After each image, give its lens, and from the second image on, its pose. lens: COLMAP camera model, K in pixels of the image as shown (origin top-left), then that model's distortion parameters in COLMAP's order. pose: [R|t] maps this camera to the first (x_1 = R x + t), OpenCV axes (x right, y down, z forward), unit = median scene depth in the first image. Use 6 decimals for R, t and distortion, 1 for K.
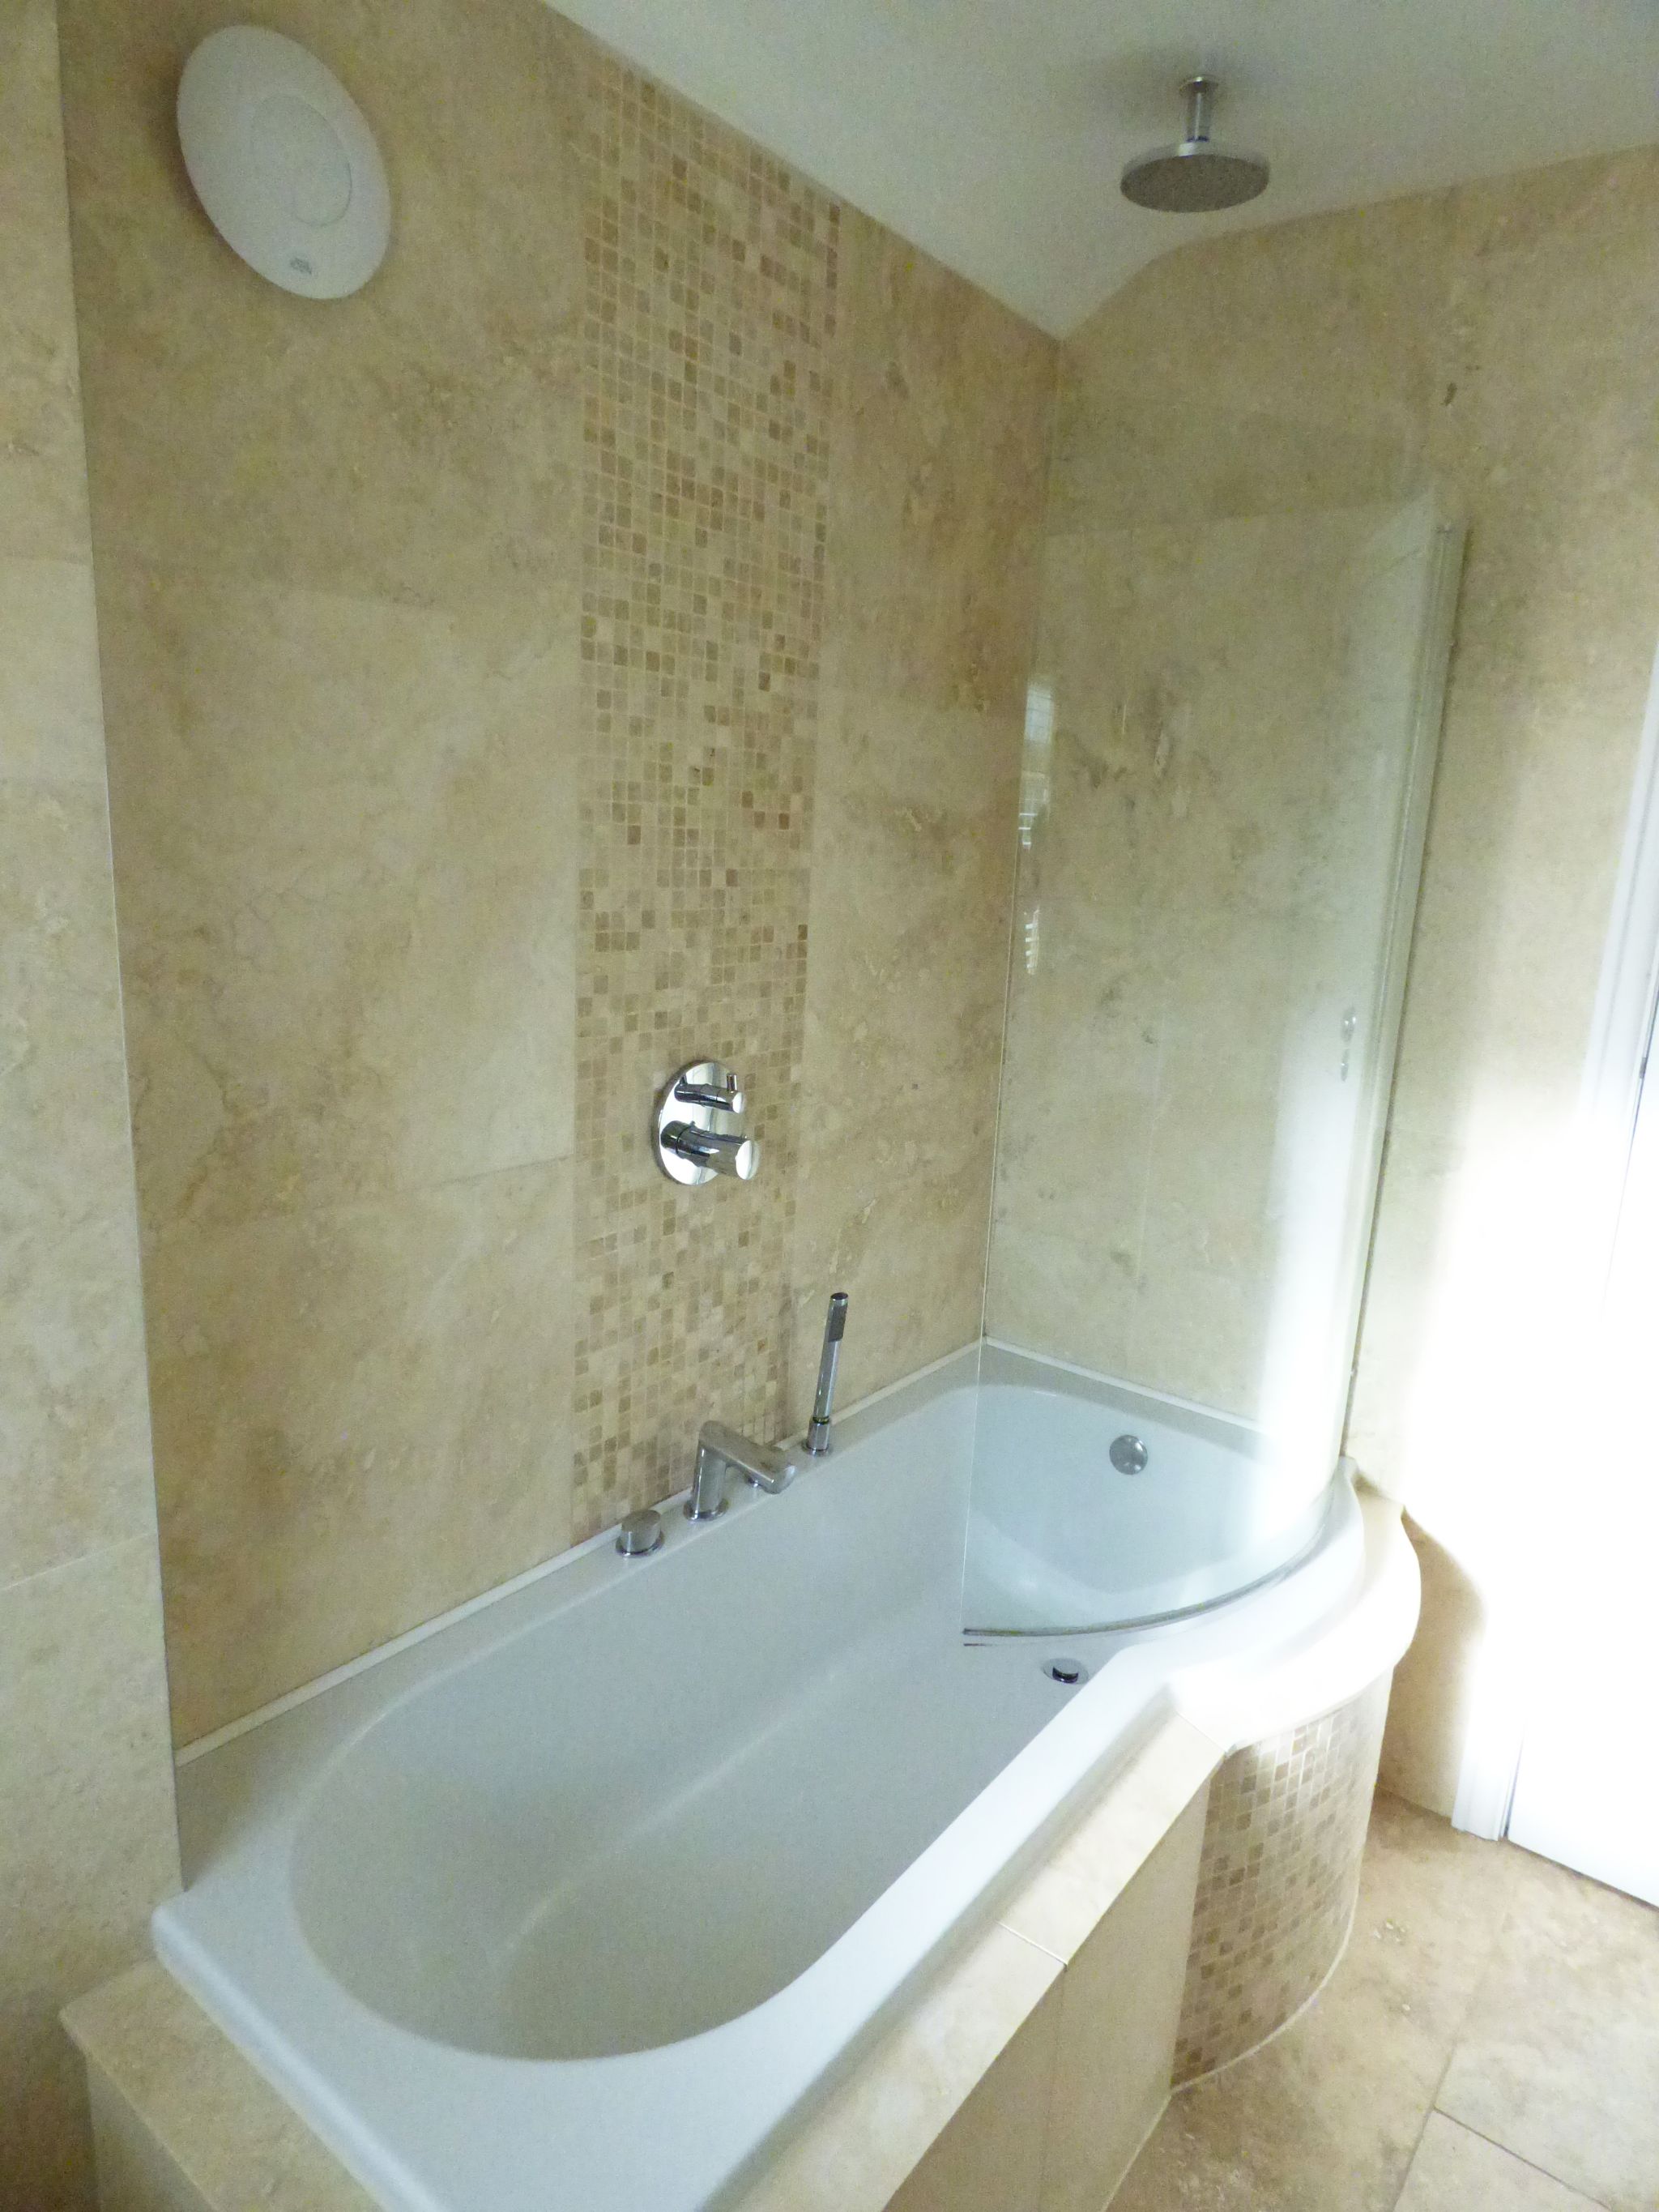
lens RADIAL K [[1335.9, 0, 826.2], [0, 1335.9, 1110.0], [0, 0, 1]] dist [-0.004643, -0.005514]
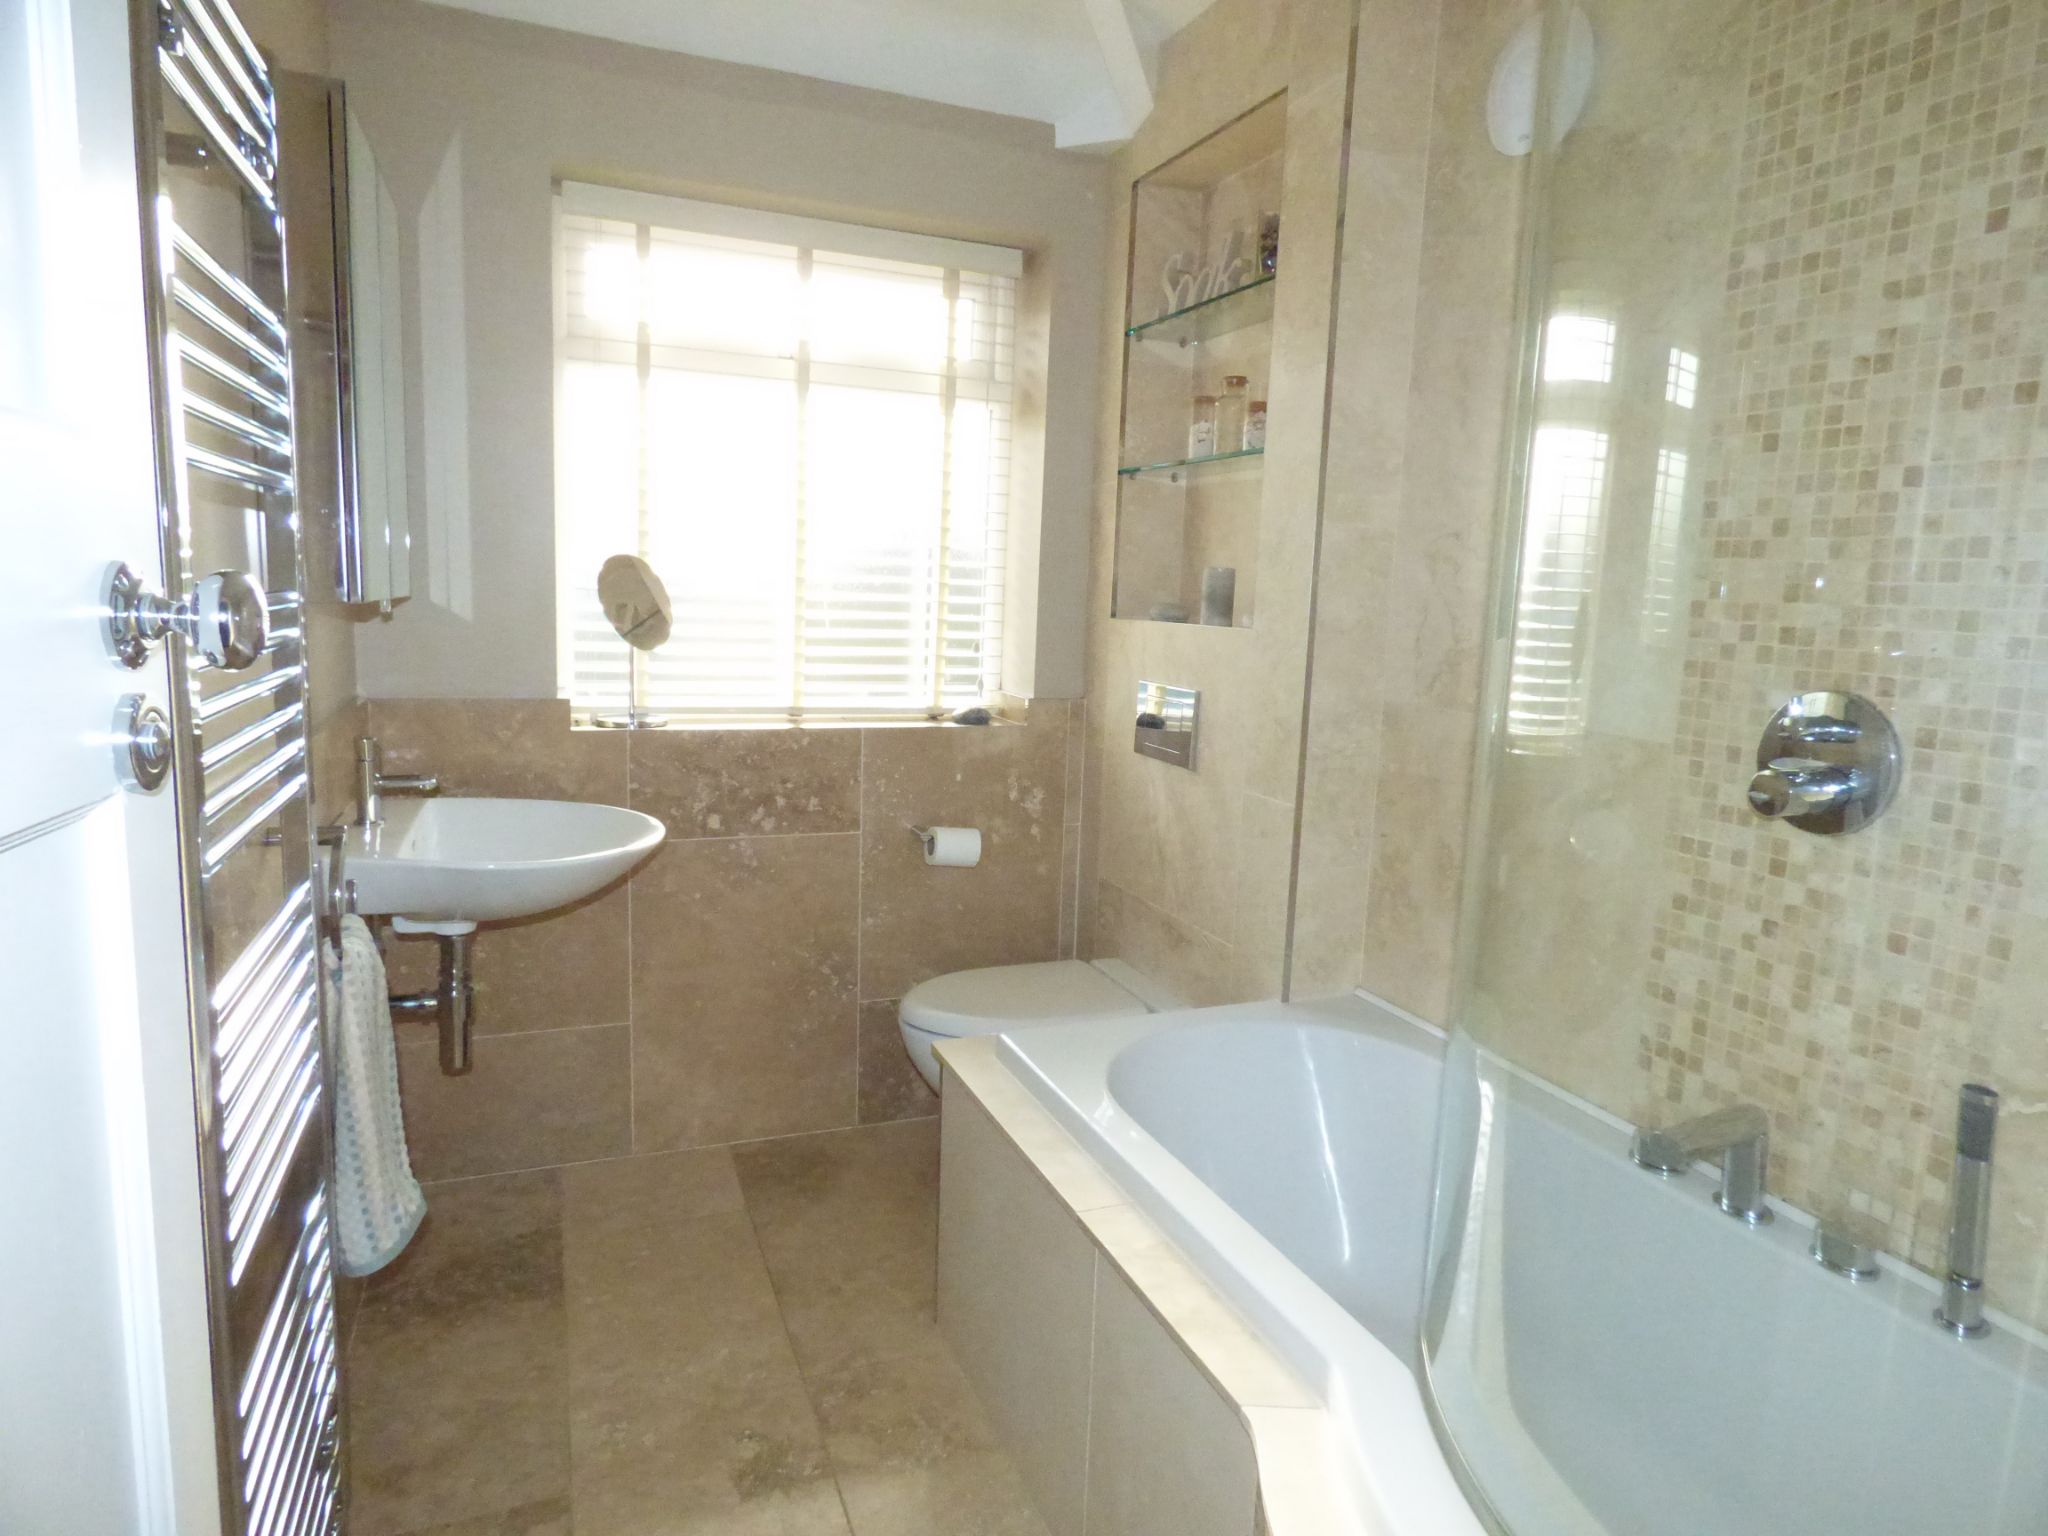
lens RADIAL K [[1237.0, 0, 1020.9], [0, 1237.0, 770.6], [0, 0, 1]] dist [-0.004643, -0.005514]
pose [[-0.509790, 0.060262, -0.858186, 0.916743], [-0.242465, 0.947041, 0.210533, -0.029510], [0.825424, 0.315407, -0.468180, 1.004490]]
